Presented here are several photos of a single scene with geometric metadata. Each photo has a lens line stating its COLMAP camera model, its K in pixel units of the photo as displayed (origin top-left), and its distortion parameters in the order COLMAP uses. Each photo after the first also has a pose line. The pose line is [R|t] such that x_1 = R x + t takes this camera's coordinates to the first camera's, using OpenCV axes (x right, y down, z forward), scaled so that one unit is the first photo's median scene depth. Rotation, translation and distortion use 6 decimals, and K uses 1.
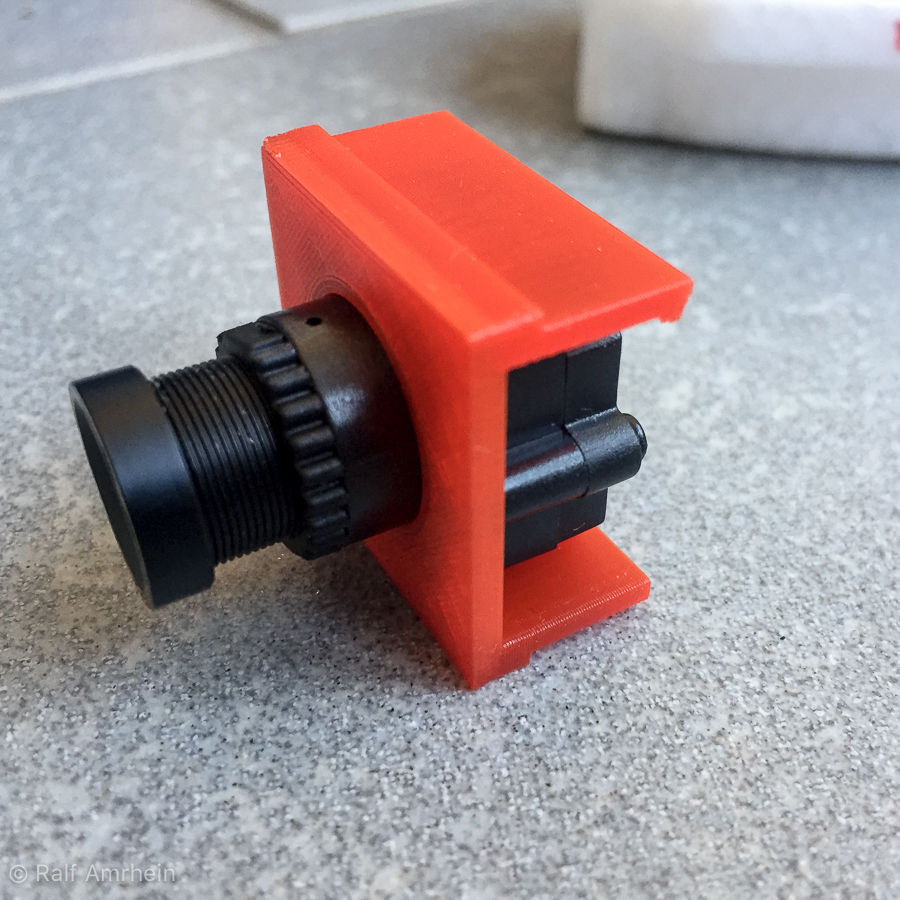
lens RADIAL K [[1127.3, 0, 450.0], [0, 1127.3, 450.0], [0, 0, 1]] dist [0.083146, -0.280642]
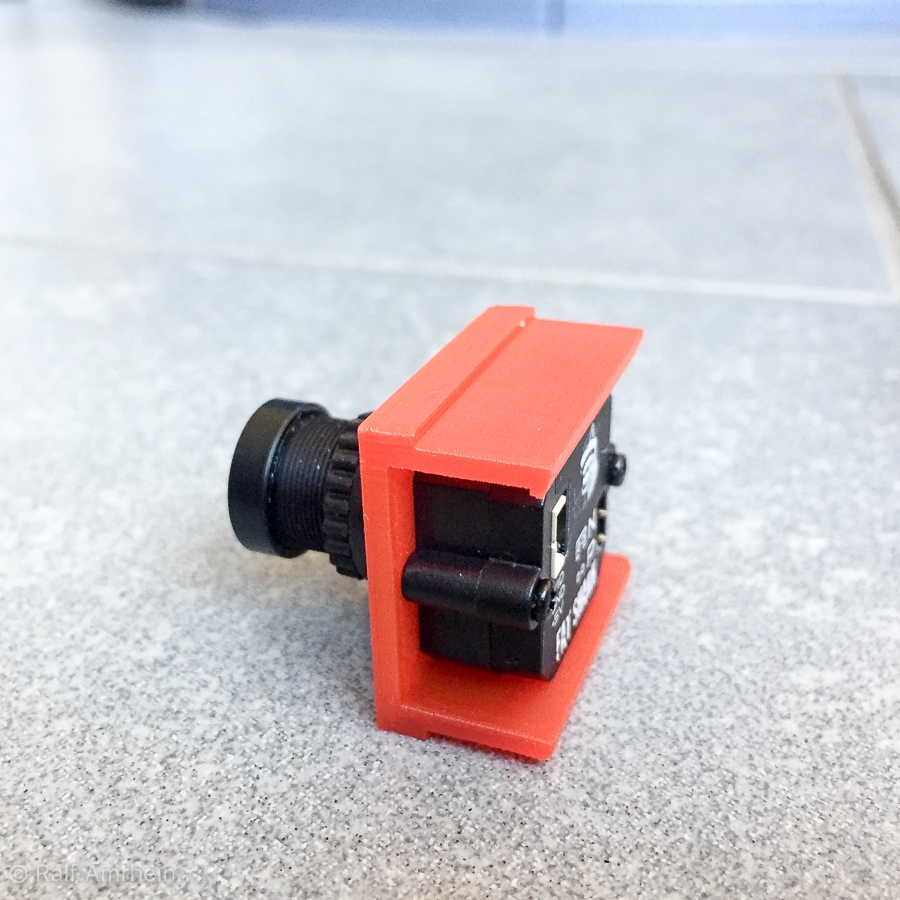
lens RADIAL K [[1127.3, 0, 450.0], [0, 1127.3, 450.0], [0, 0, 1]] dist [0.083146, -0.280642]
pose [[0.597004, 0.334702, -0.729082, 0.937530], [-0.471259, 0.881792, 0.018919, -0.129029], [0.649231, 0.332292, 0.684165, 0.094394]]
